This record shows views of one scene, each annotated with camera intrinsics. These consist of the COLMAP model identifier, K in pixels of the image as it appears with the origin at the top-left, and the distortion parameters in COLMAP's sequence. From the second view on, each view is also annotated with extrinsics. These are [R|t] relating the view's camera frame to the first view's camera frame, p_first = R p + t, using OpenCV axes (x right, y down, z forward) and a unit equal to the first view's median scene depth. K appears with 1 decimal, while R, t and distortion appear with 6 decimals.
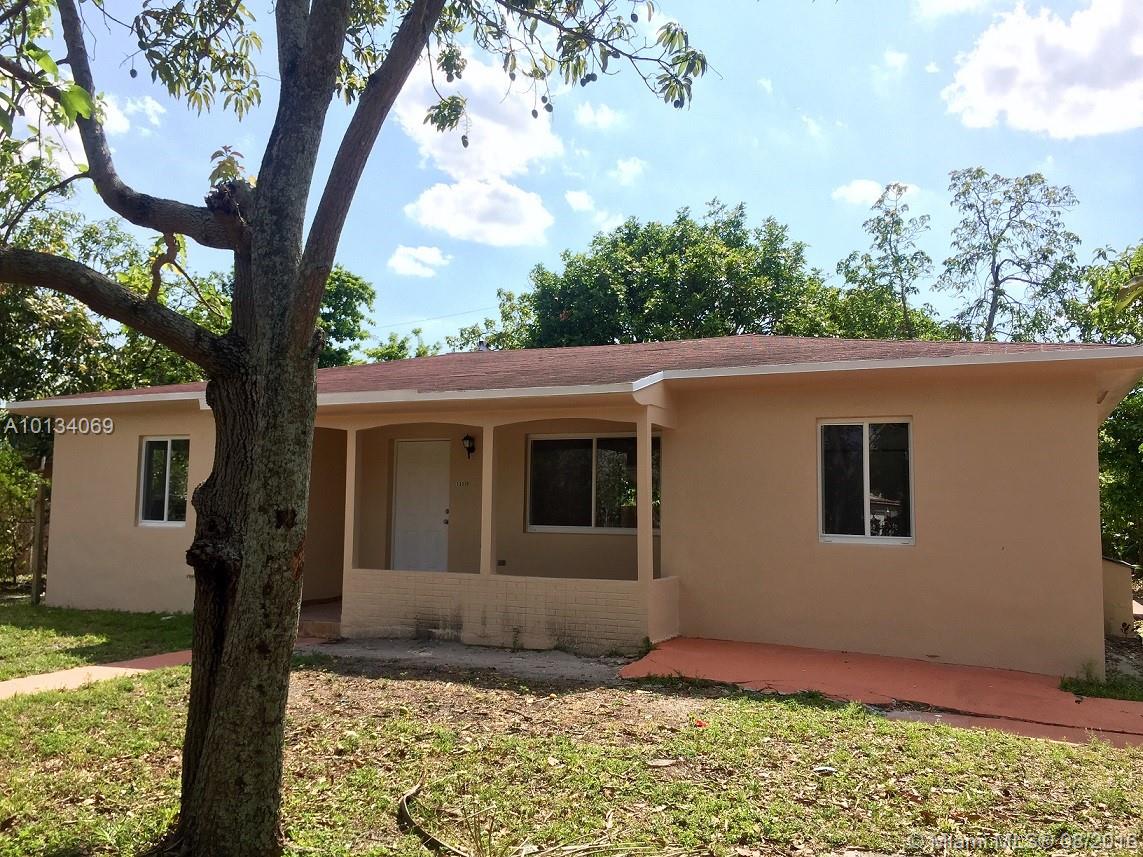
lens RADIAL K [[975.7, 0, 566.4], [0, 975.7, 424.1], [0, 0, 1]] dist [0.048253, -0.024826]
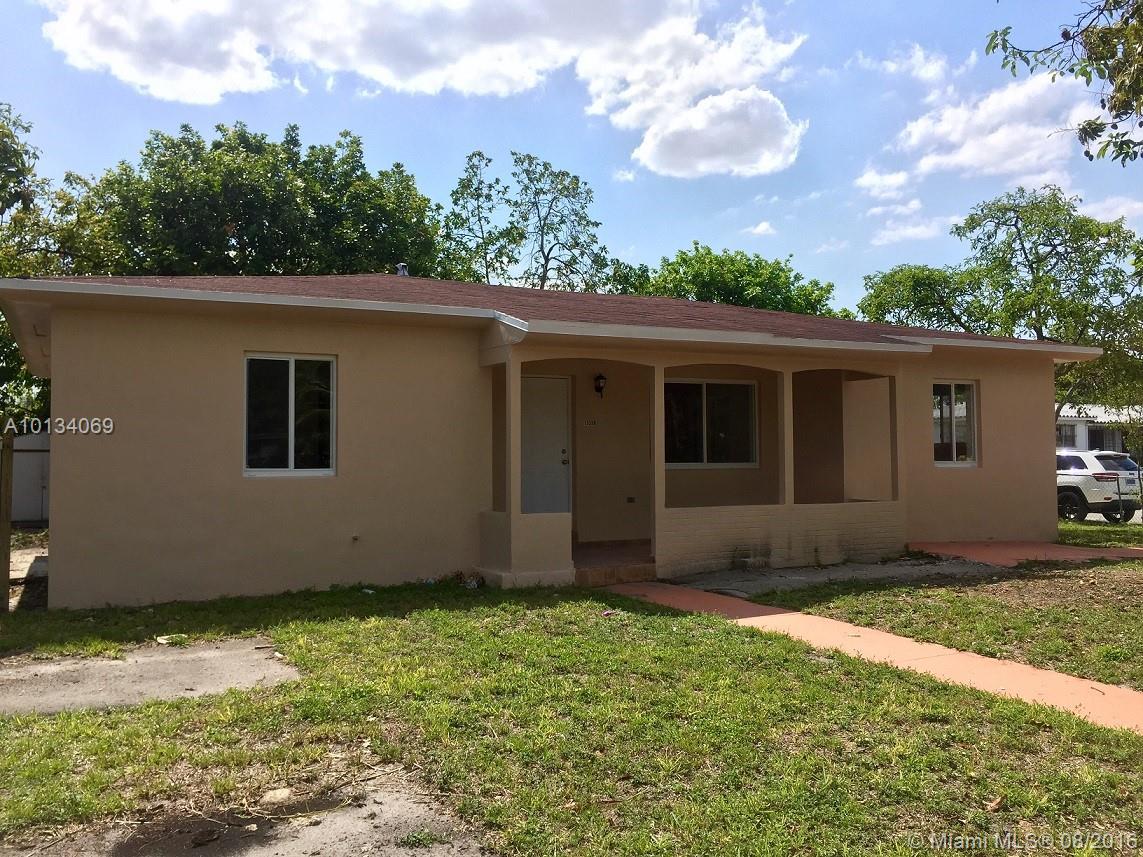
lens RADIAL K [[975.7, 0, 565.5], [0, 975.7, 431.6], [0, 0, 1]] dist [0.048253, -0.024826]
pose [[0.641428, -0.001449, 0.767182, -0.864009], [-0.057698, 0.997075, 0.050123, 0.020382], [-0.765011, -0.076415, 0.639468, 0.369601]]
